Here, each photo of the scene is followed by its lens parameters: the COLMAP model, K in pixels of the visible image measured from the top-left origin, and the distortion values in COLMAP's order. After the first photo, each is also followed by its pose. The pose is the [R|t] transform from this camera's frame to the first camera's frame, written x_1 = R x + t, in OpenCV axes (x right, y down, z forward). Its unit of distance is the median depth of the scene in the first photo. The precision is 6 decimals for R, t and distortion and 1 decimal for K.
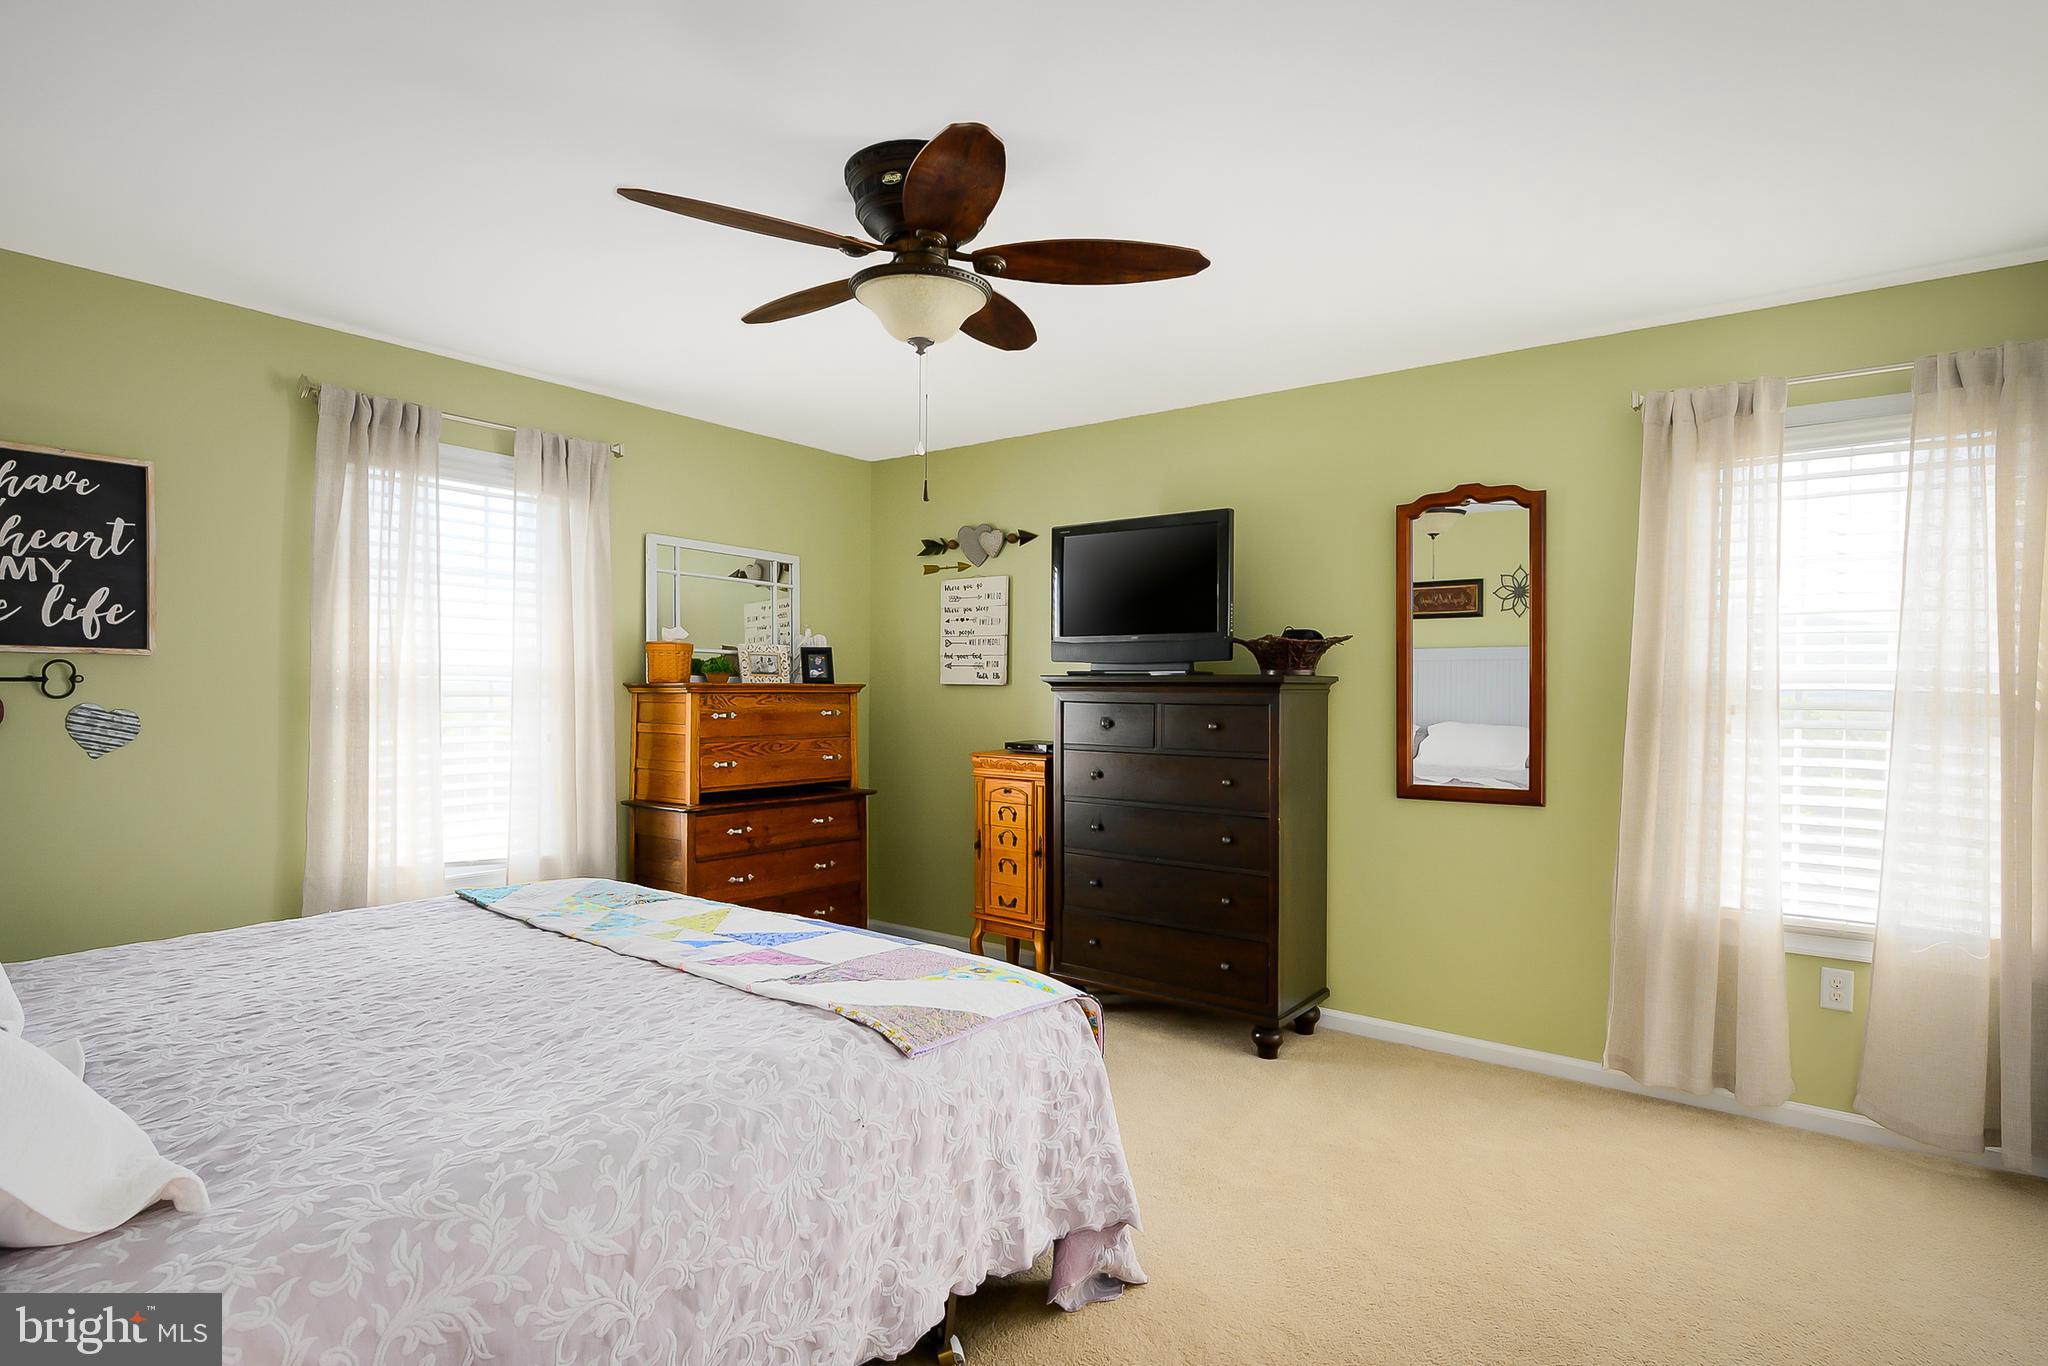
lens RADIAL K [[1049.8, 0, 1030.4], [0, 1049.8, 686.6], [0, 0, 1]] dist [-0.000793, -0.000143]
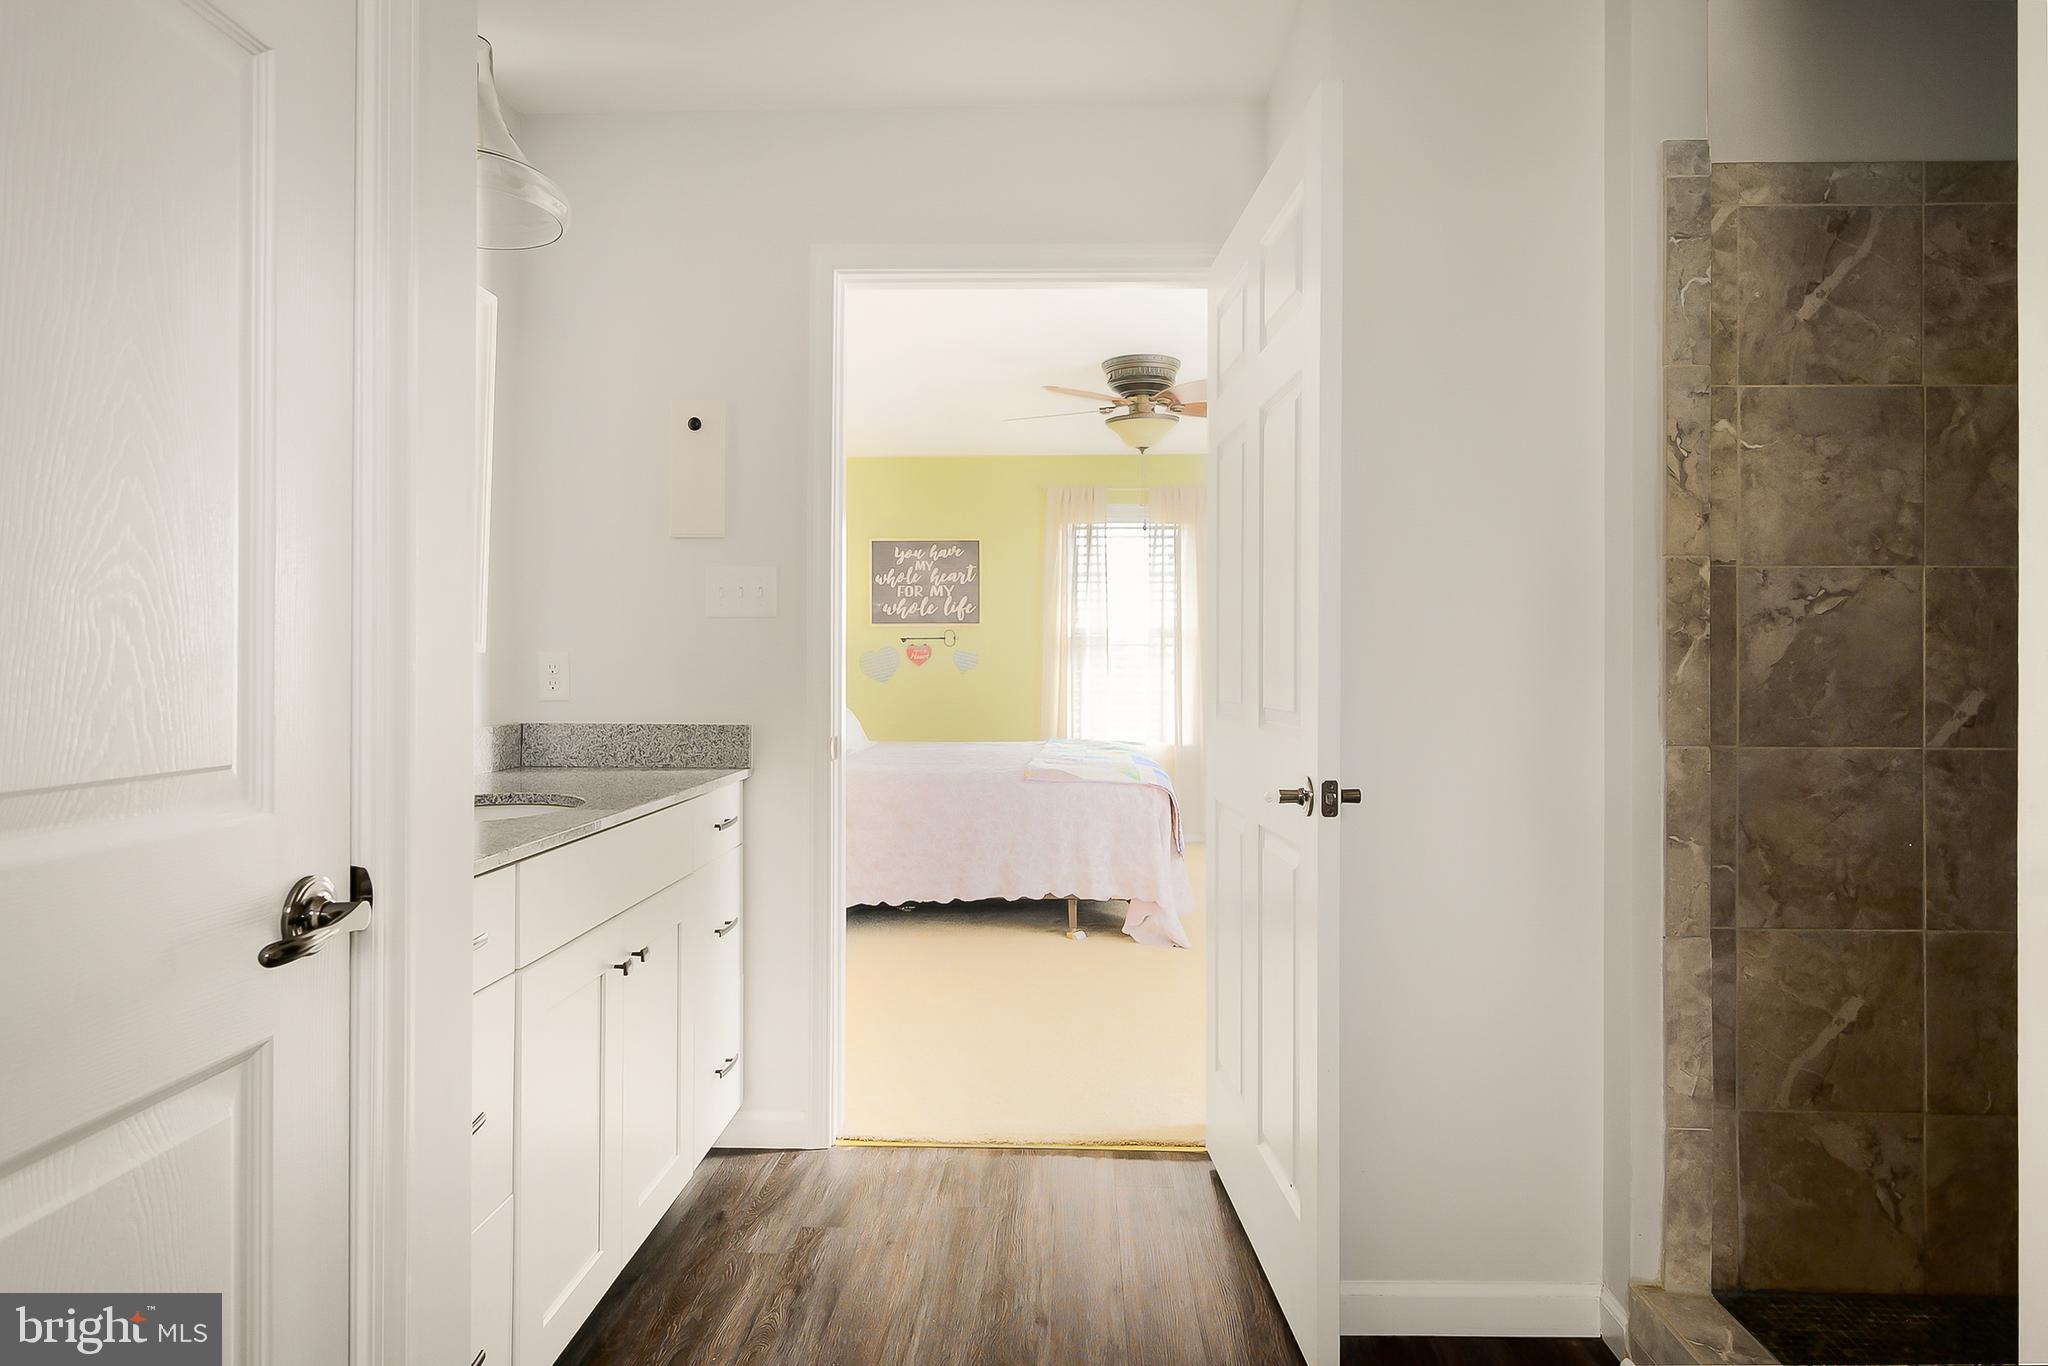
lens RADIAL K [[1153.5, 0, 1023.1], [0, 1153.5, 660.7], [0, 0, 1]] dist [-0.000192, -0.000006]
pose [[0.564399, -0.009890, -0.825443, 1.157899], [0.003399, 0.999948, -0.009657, 0.062606], [0.825495, 0.002645, 0.564403, -0.266814]]
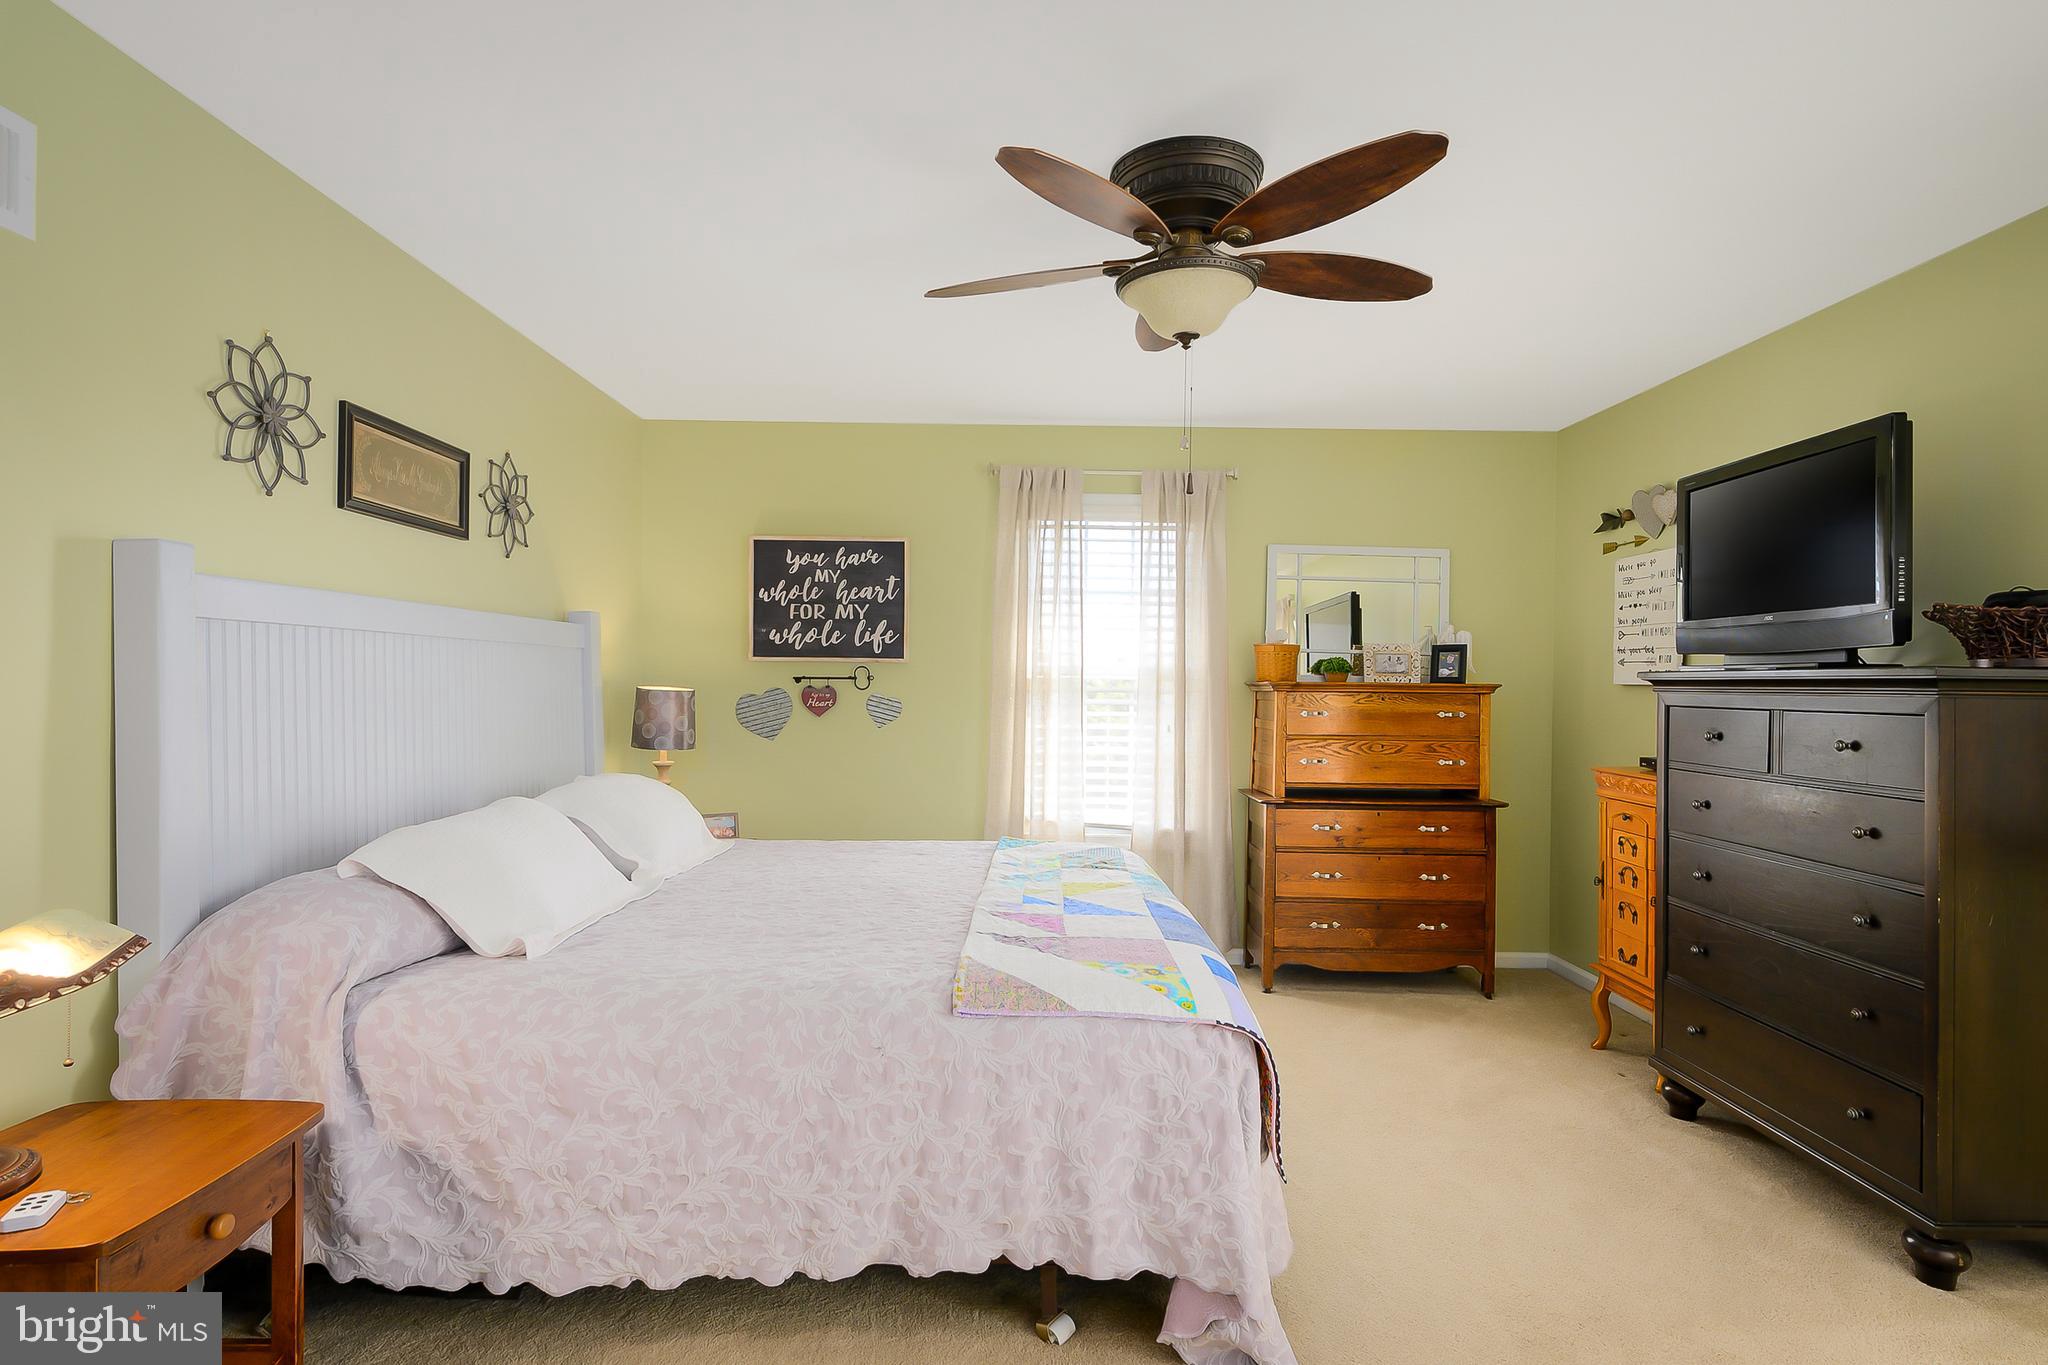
lens RADIAL K [[1012.7, 0, 1021.4], [0, 1012.7, 668.1], [0, 0, 1]] dist [0.000159, -0.000049]
pose [[0.602756, -0.011193, -0.797847, 0.447054], [-0.006988, 0.999789, -0.019305, 0.005725], [0.797895, 0.017212, 0.602551, 0.235086]]
